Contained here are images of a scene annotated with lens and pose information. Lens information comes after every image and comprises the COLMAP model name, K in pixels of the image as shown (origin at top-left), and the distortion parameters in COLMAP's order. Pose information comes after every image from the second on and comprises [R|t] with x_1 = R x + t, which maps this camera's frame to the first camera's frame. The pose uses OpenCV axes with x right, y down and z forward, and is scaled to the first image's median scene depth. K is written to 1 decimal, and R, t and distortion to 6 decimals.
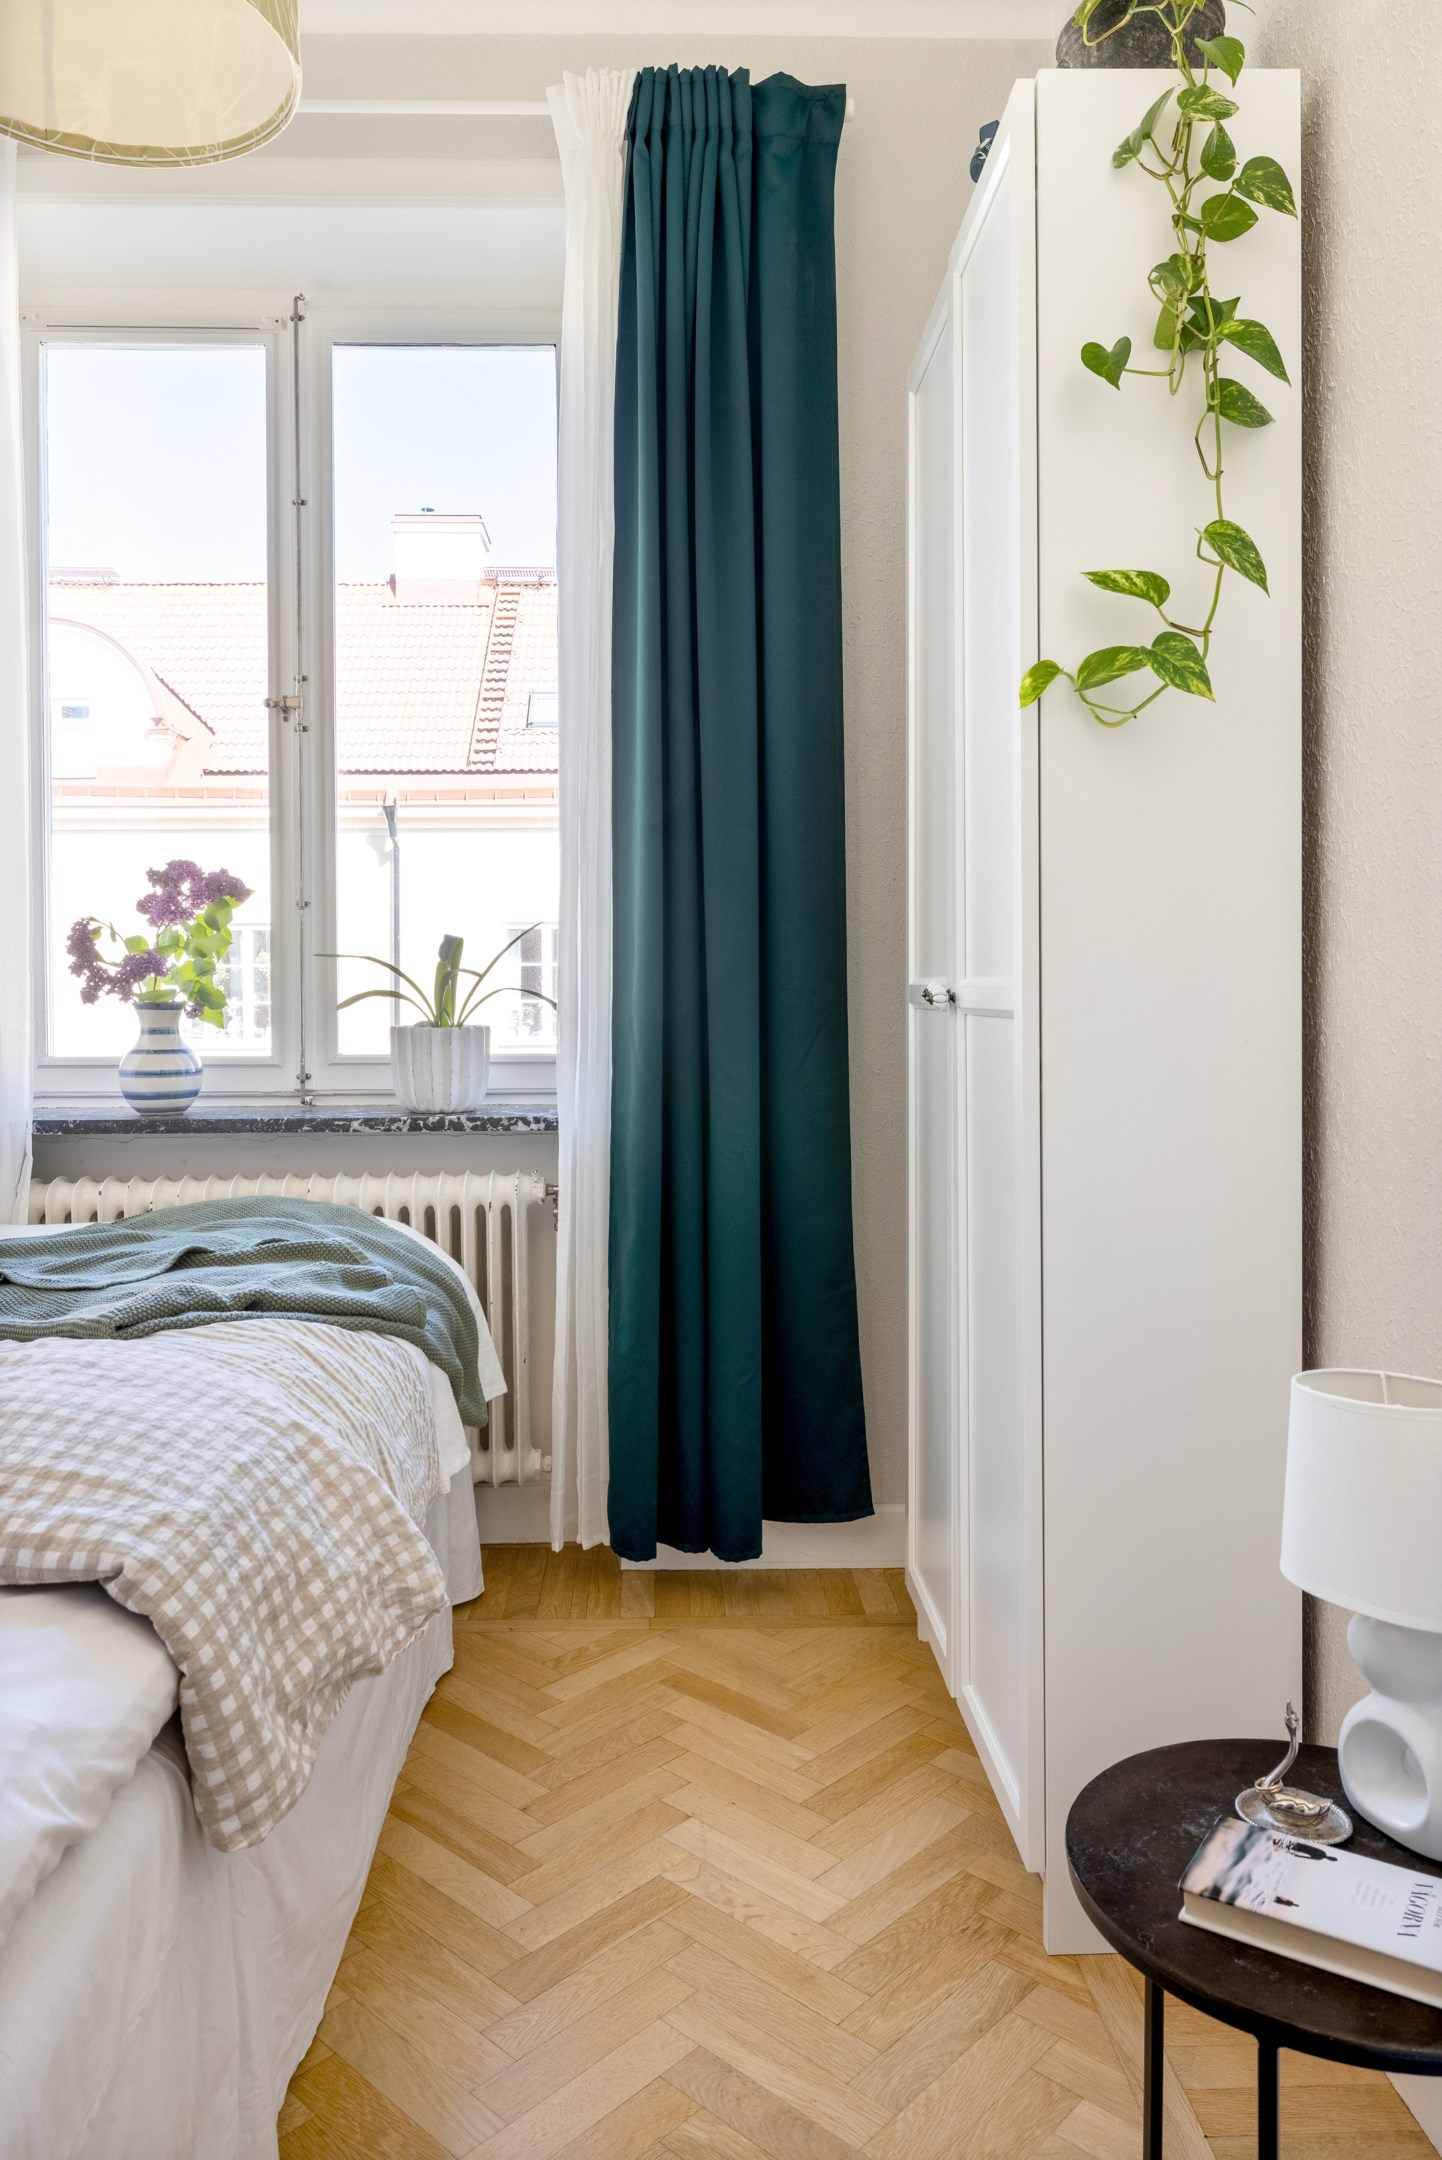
lens RADIAL K [[1522.5, 0, 728.8], [0, 1522.5, 1087.8], [0, 0, 1]] dist [0.044858, 0.005937]
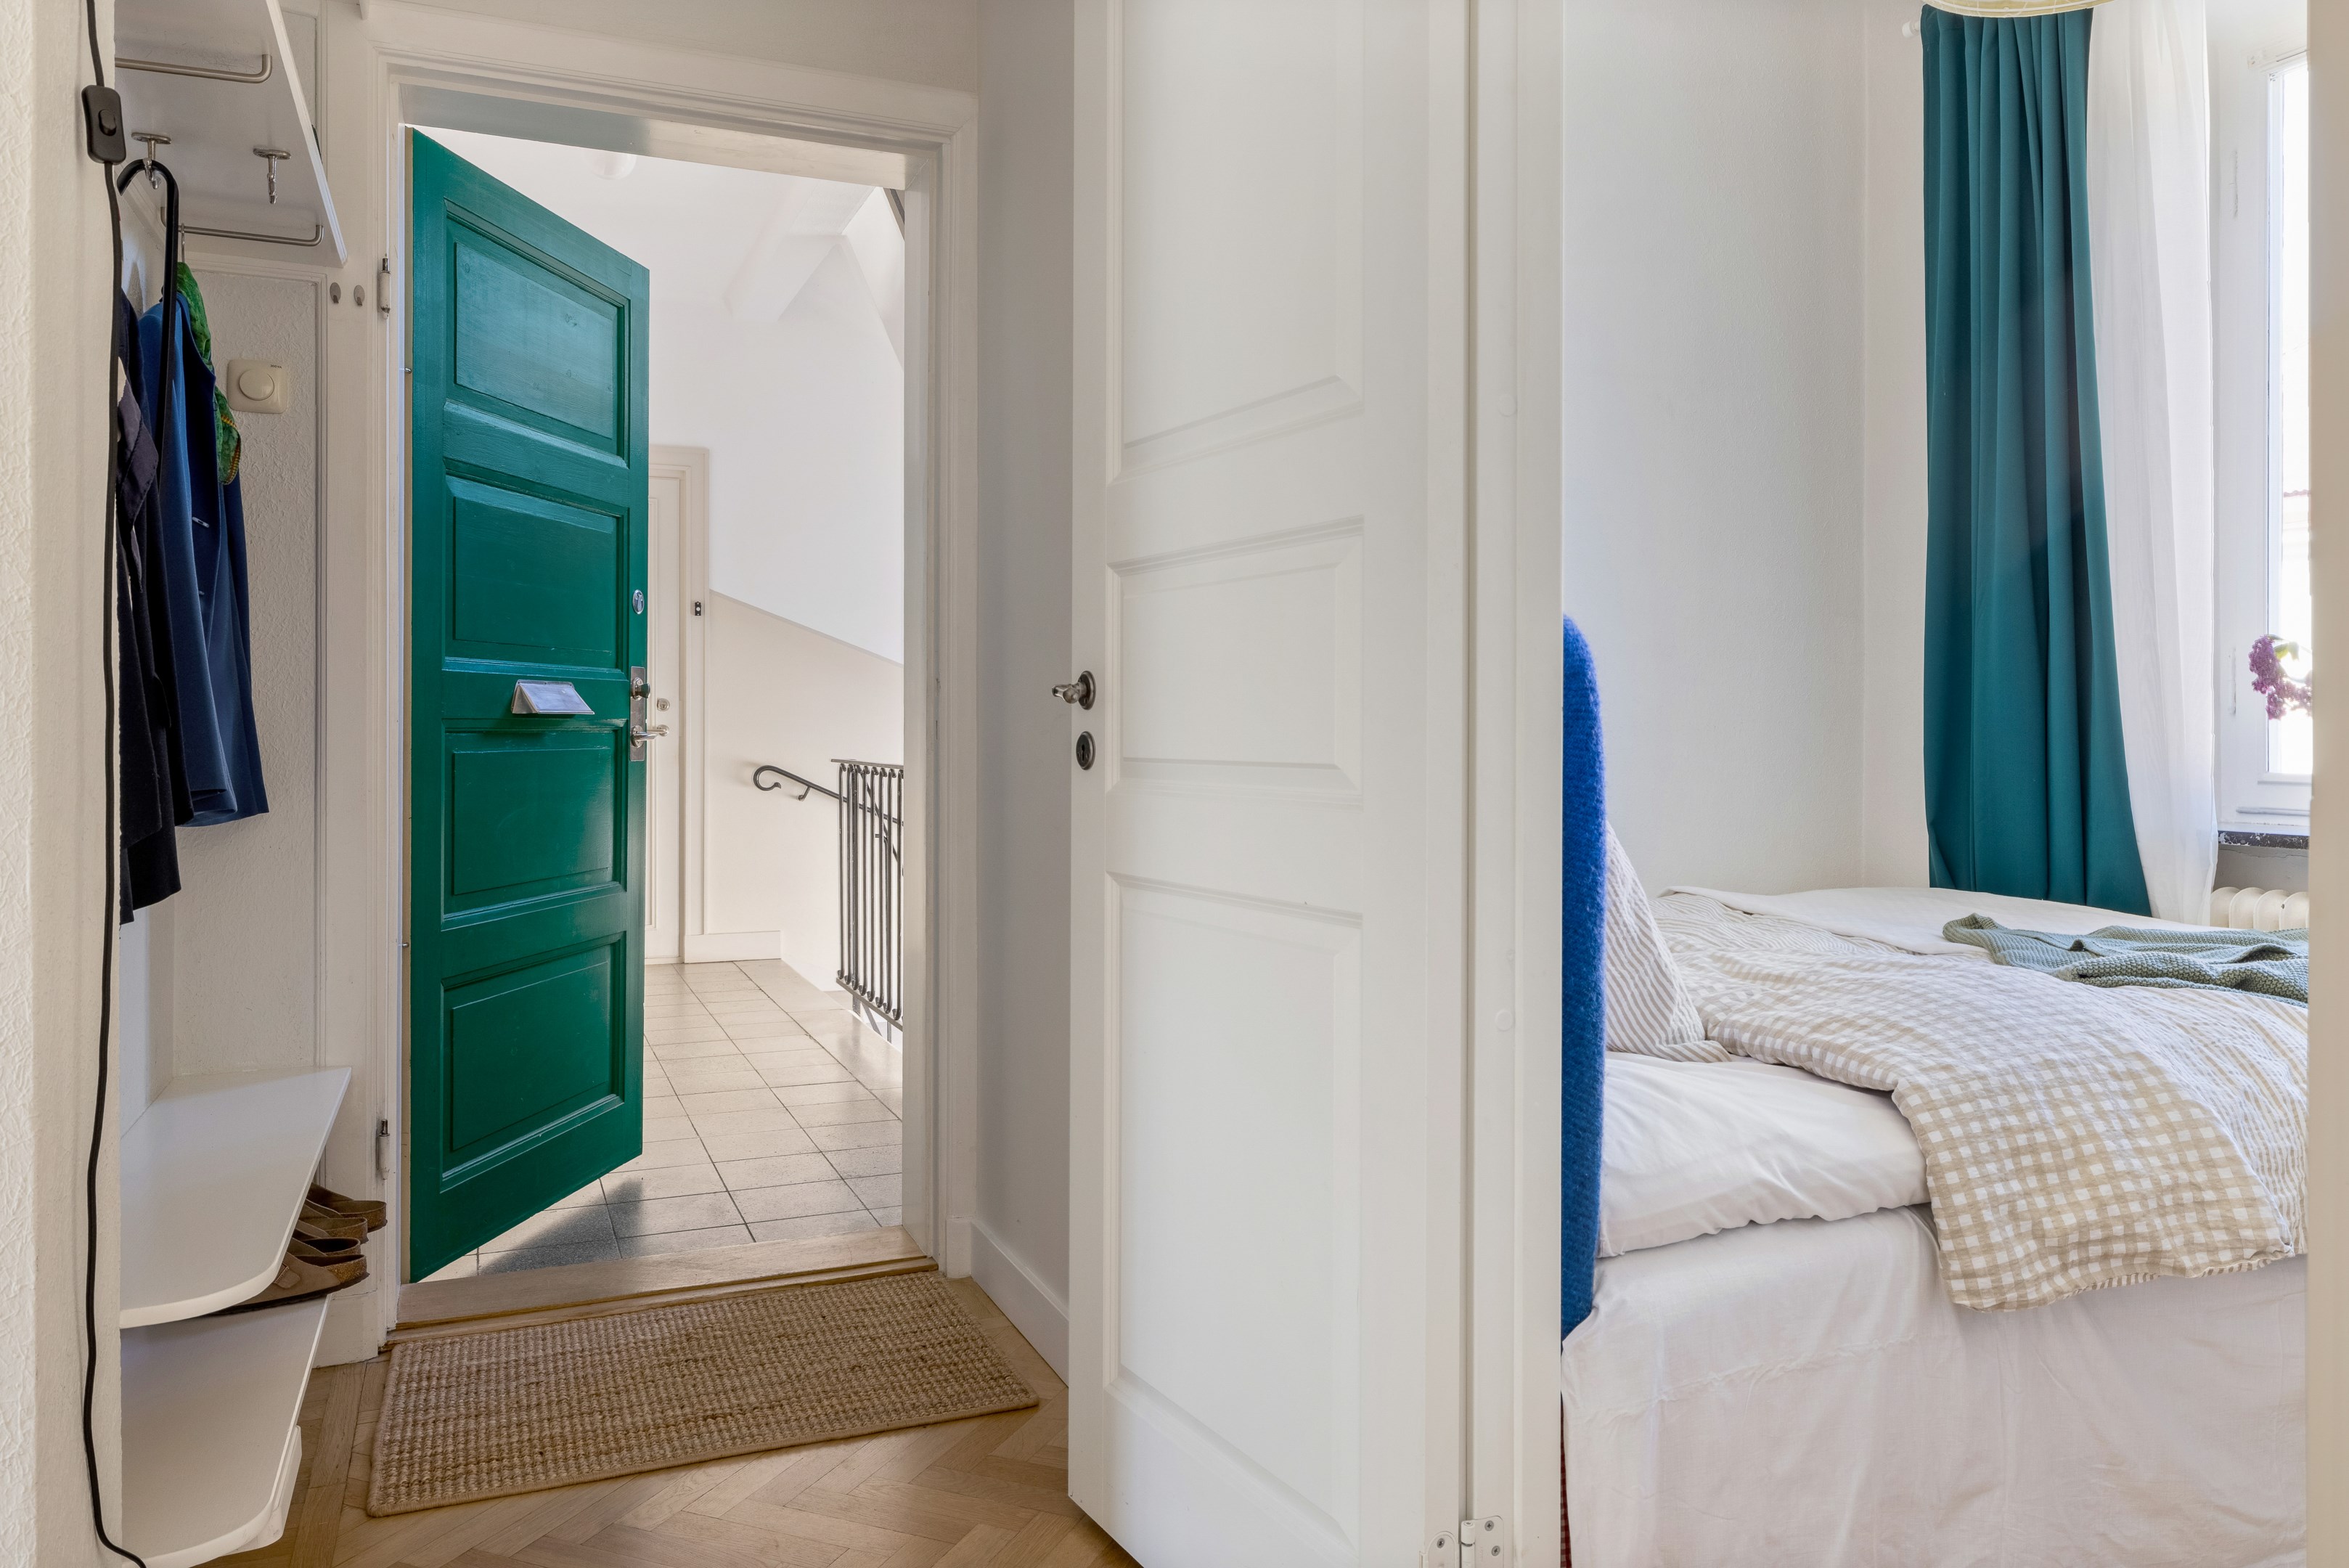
lens RADIAL K [[1655.8, 0, 1177.4], [0, 1655.8, 771.0], [0, 0, 1]] dist [0.044858, 0.005937]
pose [[0.369983, 0.011466, -0.928968, 0.798491], [-0.050879, 0.998673, -0.007937, 0.058257], [0.927644, 0.050201, 0.370076, -0.235450]]
